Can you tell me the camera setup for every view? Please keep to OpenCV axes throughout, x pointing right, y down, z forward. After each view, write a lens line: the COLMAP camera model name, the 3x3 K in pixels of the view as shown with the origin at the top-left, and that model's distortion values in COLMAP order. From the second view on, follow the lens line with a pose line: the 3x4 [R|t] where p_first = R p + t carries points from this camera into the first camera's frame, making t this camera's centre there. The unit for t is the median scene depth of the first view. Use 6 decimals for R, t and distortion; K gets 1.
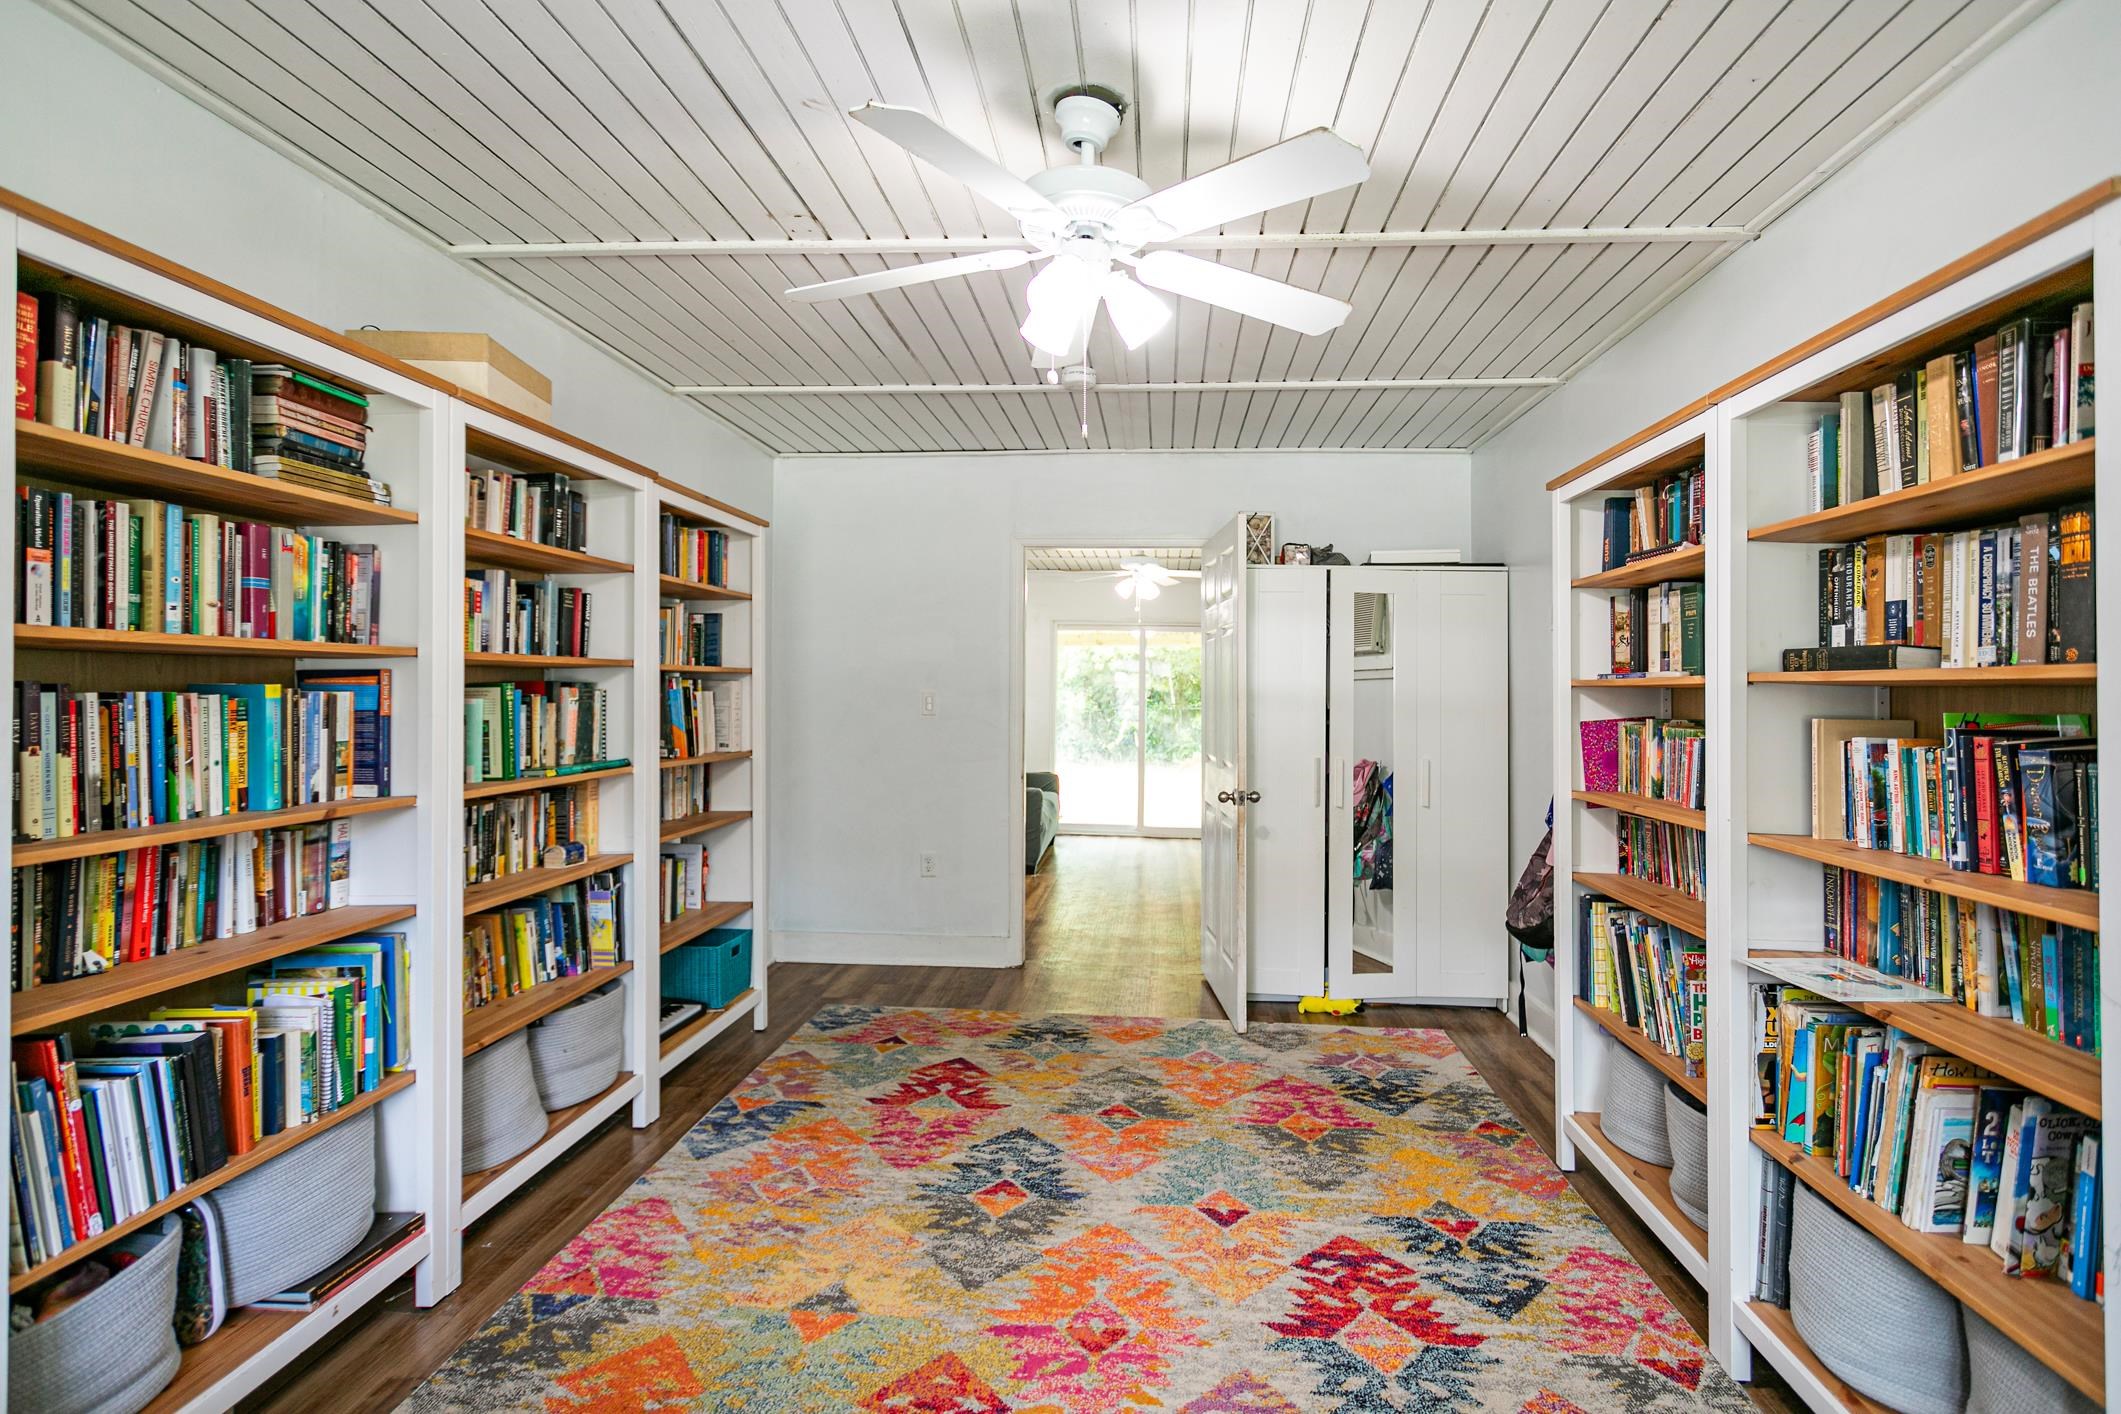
lens RADIAL K [[1021.1, 0, 1108.5], [0, 1021.1, 707.4], [0, 0, 1]] dist [0.003284, 0.000852]
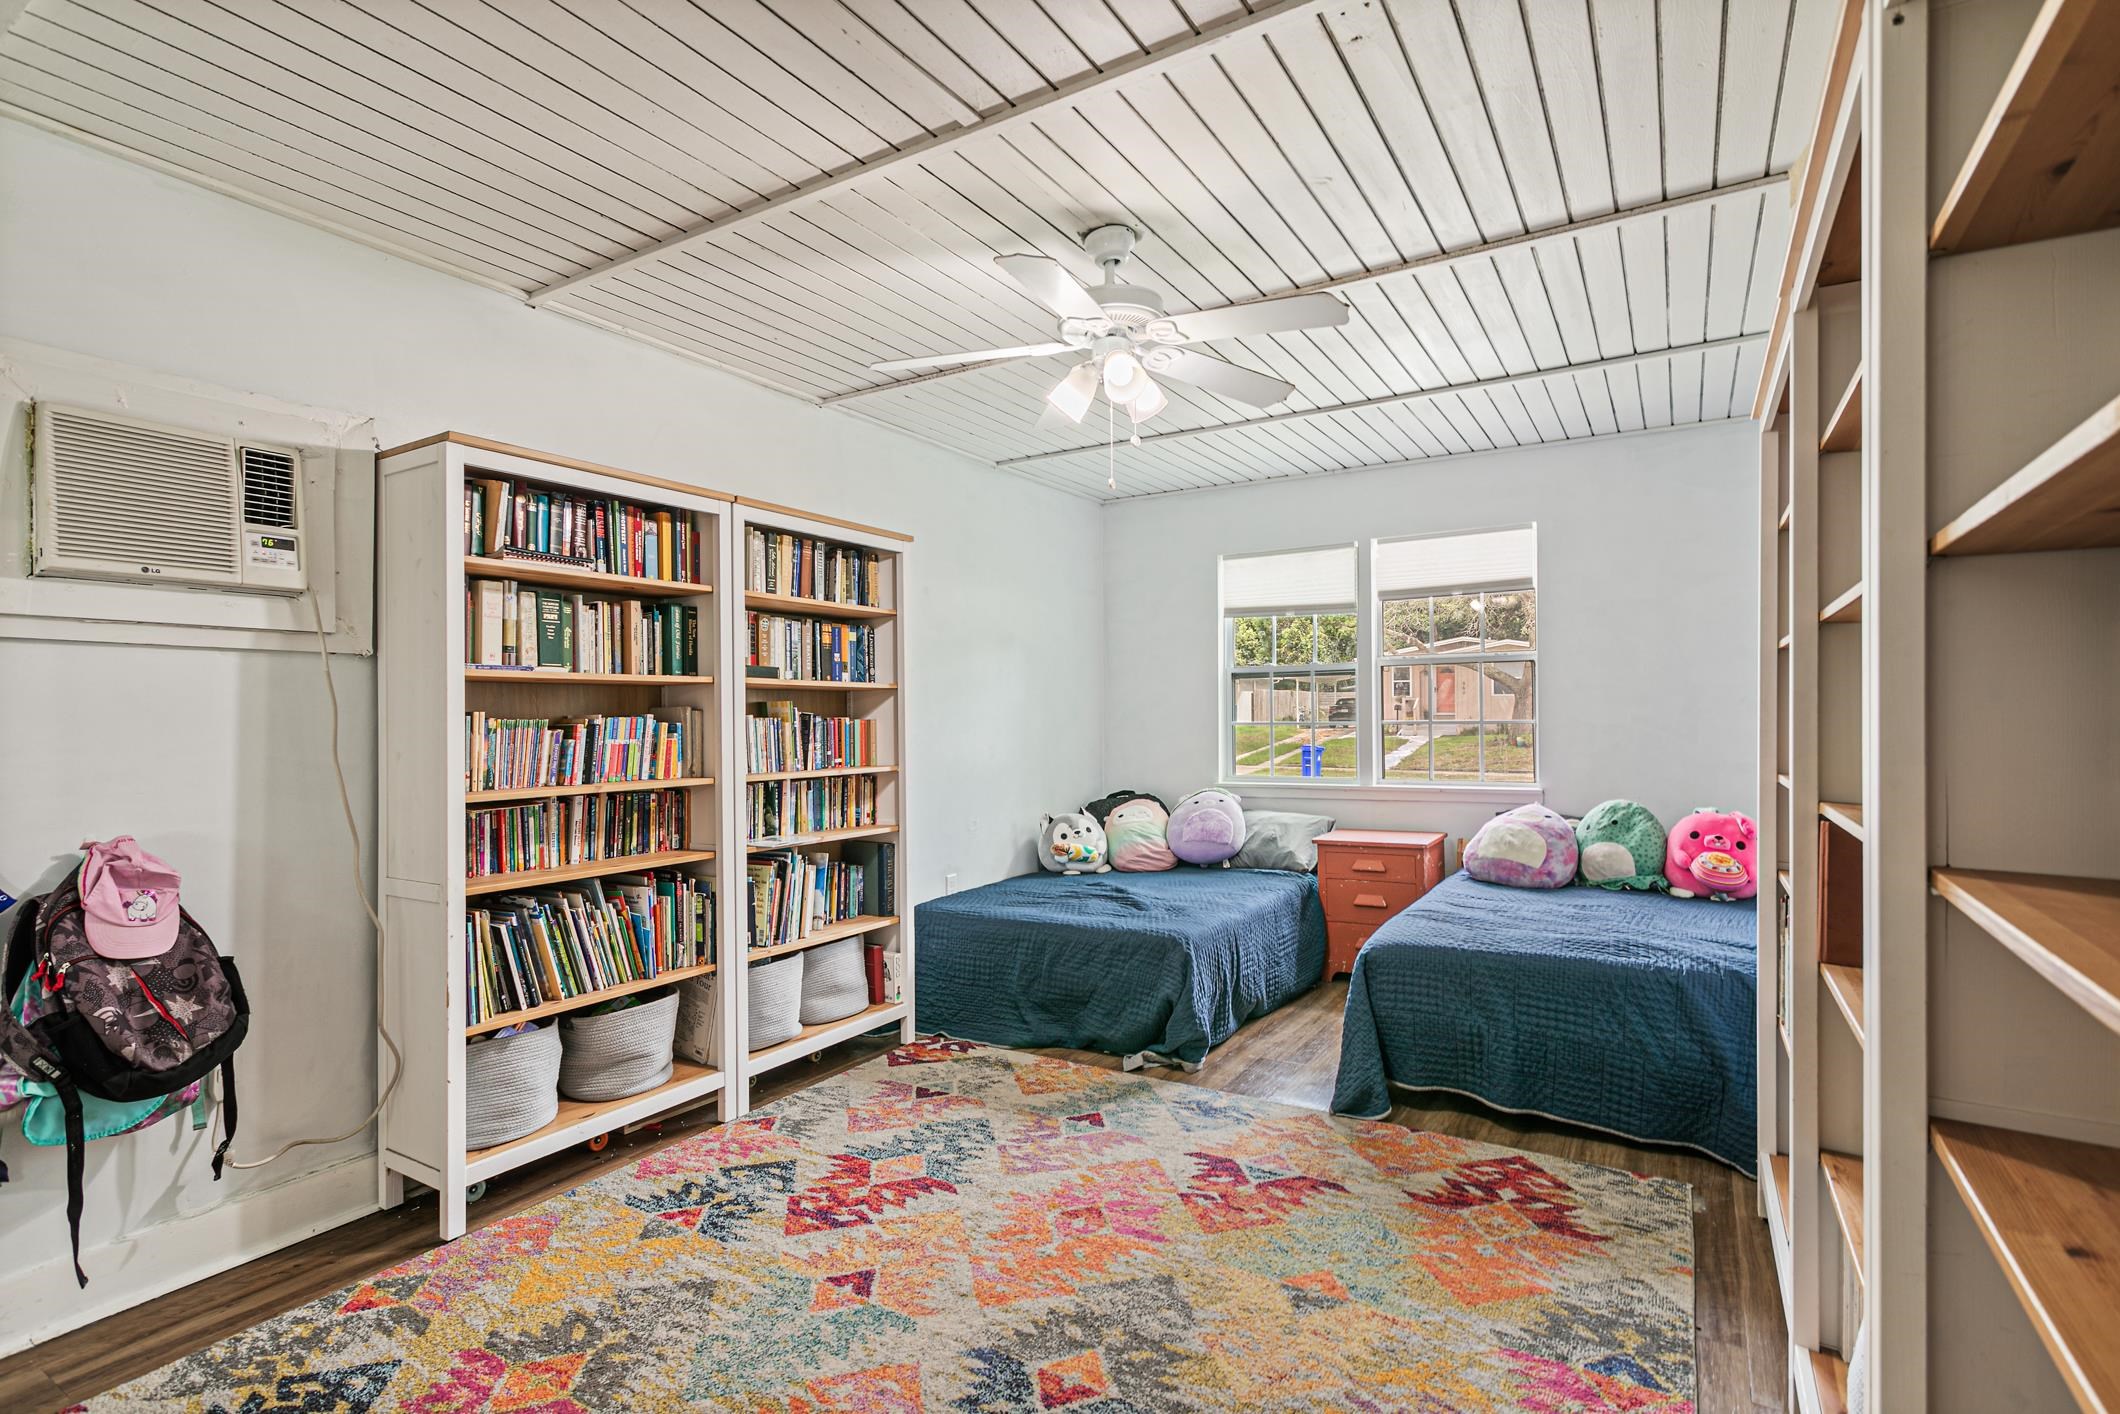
lens RADIAL K [[1020.6, 0, 1061.1], [0, 1020.6, 705.7], [0, 0, 1]] dist [0.003284, 0.000852]
pose [[-0.883197, 0.006068, 0.468964, -0.504559], [0.009562, 0.999941, 0.005069, 0.010457], [-0.468905, 0.008961, -0.883203, 1.892912]]
